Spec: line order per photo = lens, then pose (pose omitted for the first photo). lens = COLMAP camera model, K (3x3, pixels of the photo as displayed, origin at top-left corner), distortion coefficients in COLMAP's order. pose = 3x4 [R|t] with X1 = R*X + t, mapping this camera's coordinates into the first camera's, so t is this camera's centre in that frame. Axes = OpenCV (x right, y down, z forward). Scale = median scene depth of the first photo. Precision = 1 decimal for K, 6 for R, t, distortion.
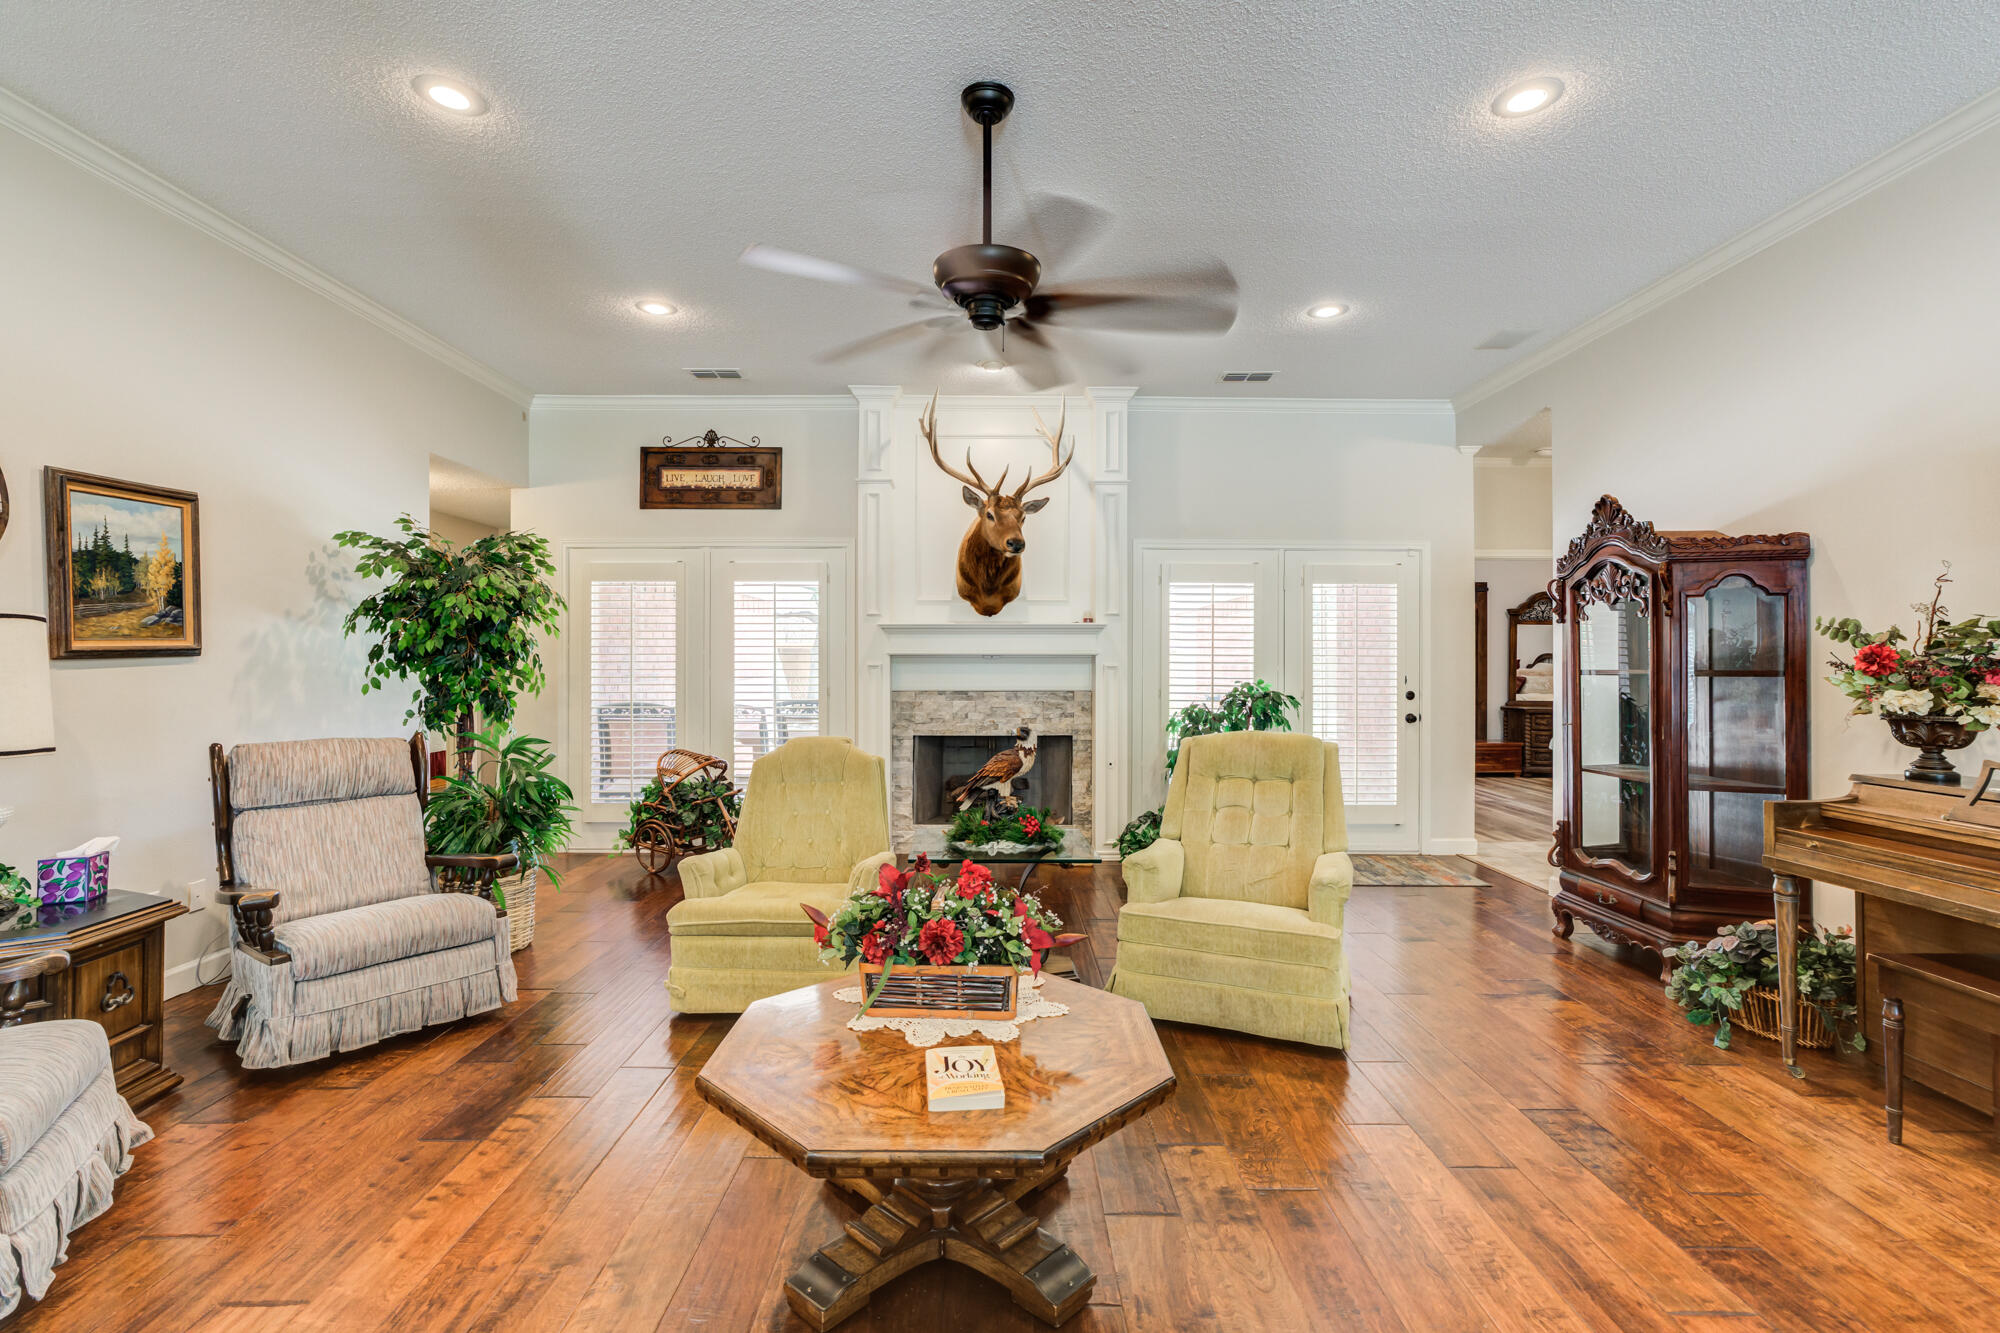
lens RADIAL K [[915.0, 0, 1007.0], [0, 915.0, 656.3], [0, 0, 1]] dist [-0.014444, 0.016063]
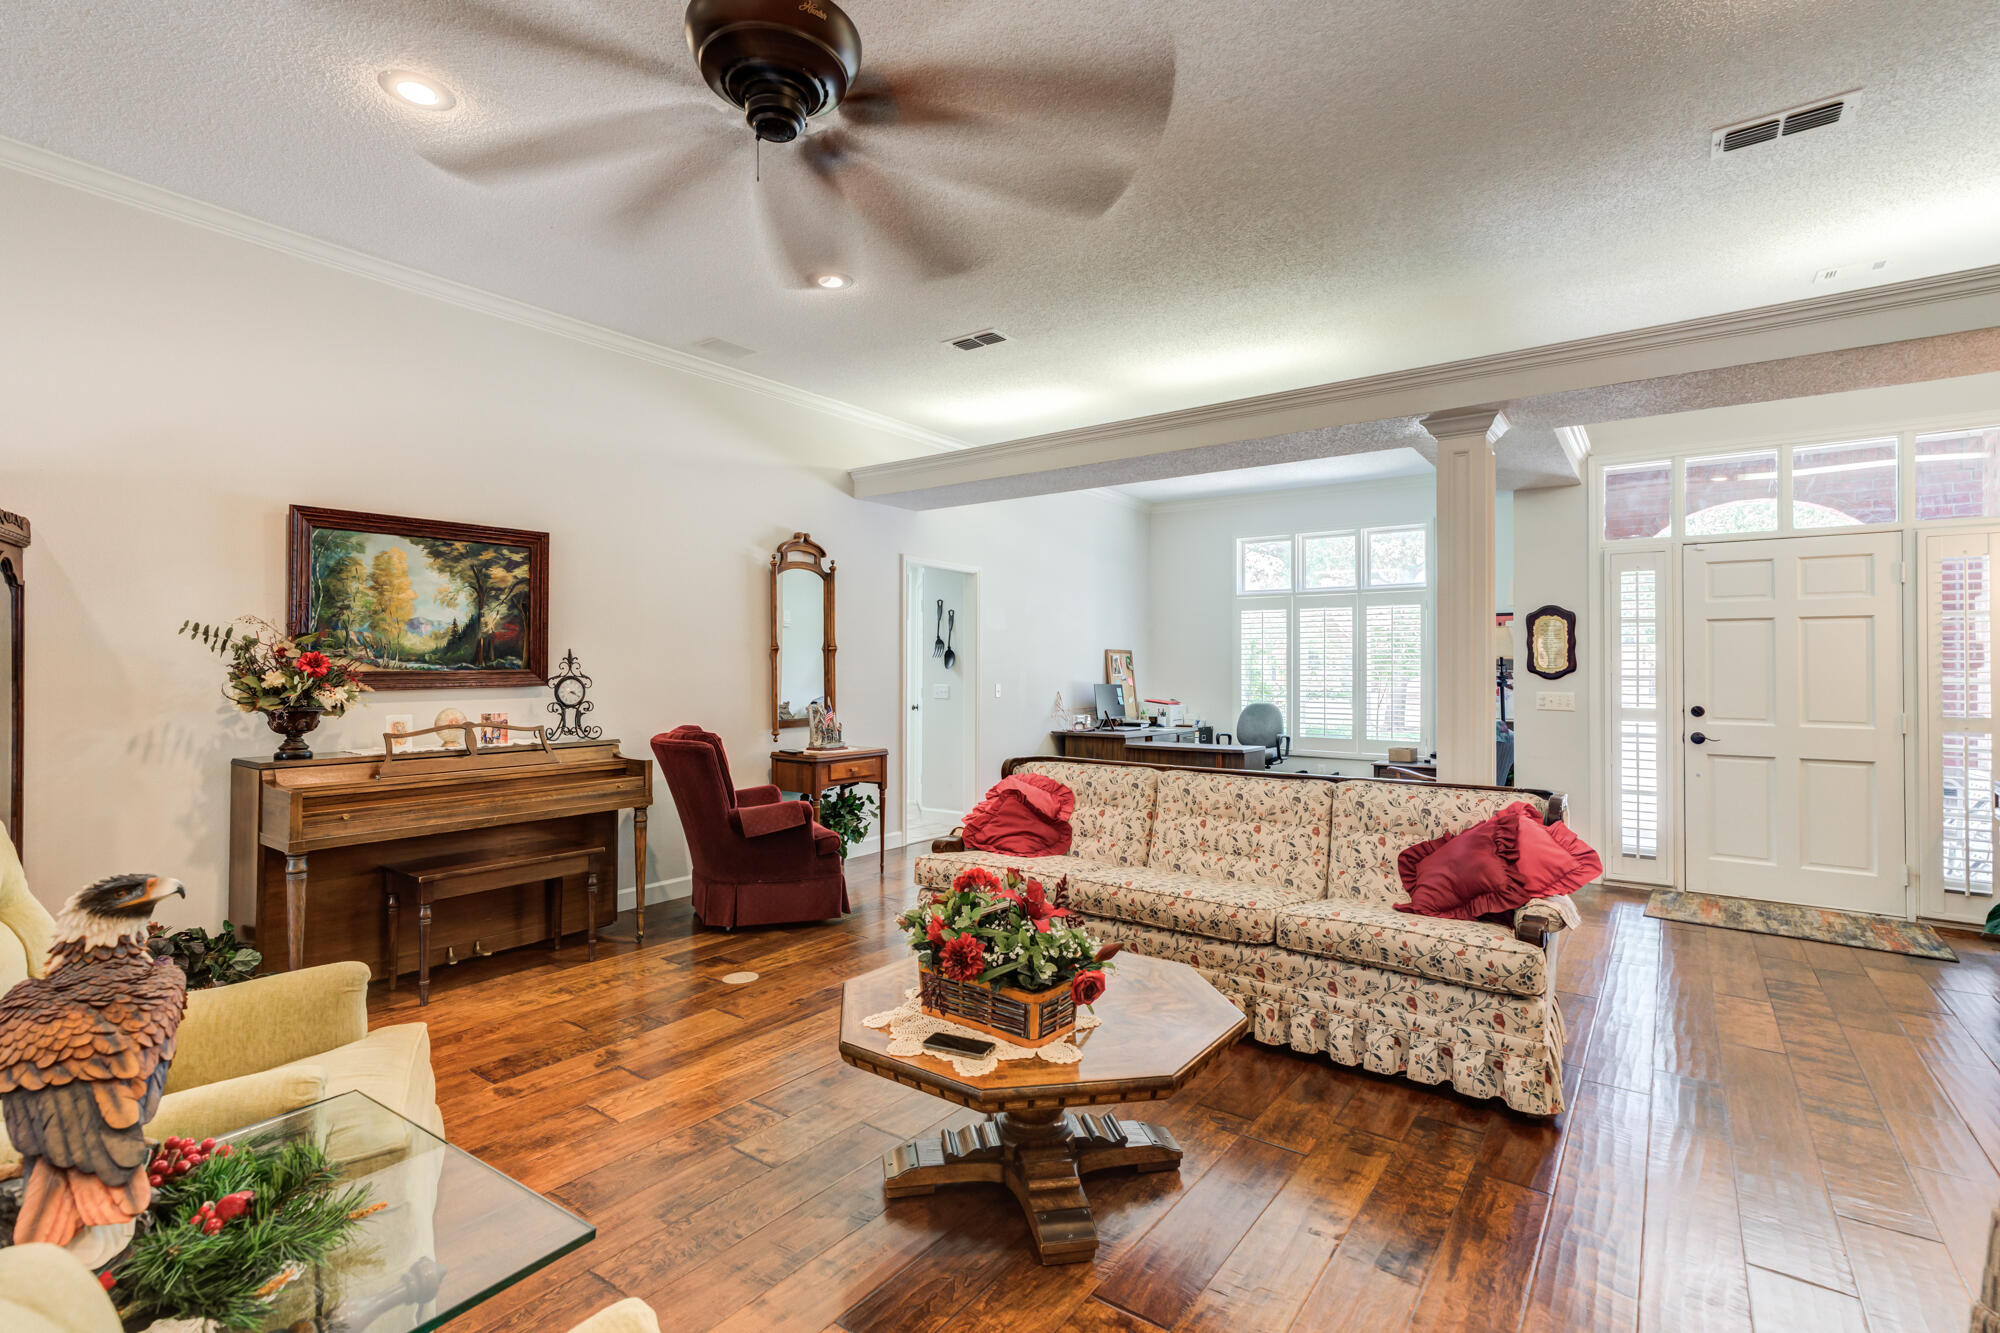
lens RADIAL K [[928.0, 0, 1000.2], [0, 928.0, 662.6], [0, 0, 1]] dist [-0.010698, 0.016257]
pose [[-0.794207, -0.002737, 0.607641, -0.280878], [-0.008475, 0.999942, -0.006574, 0.001414], [-0.607588, -0.010371, -0.794185, 0.738391]]
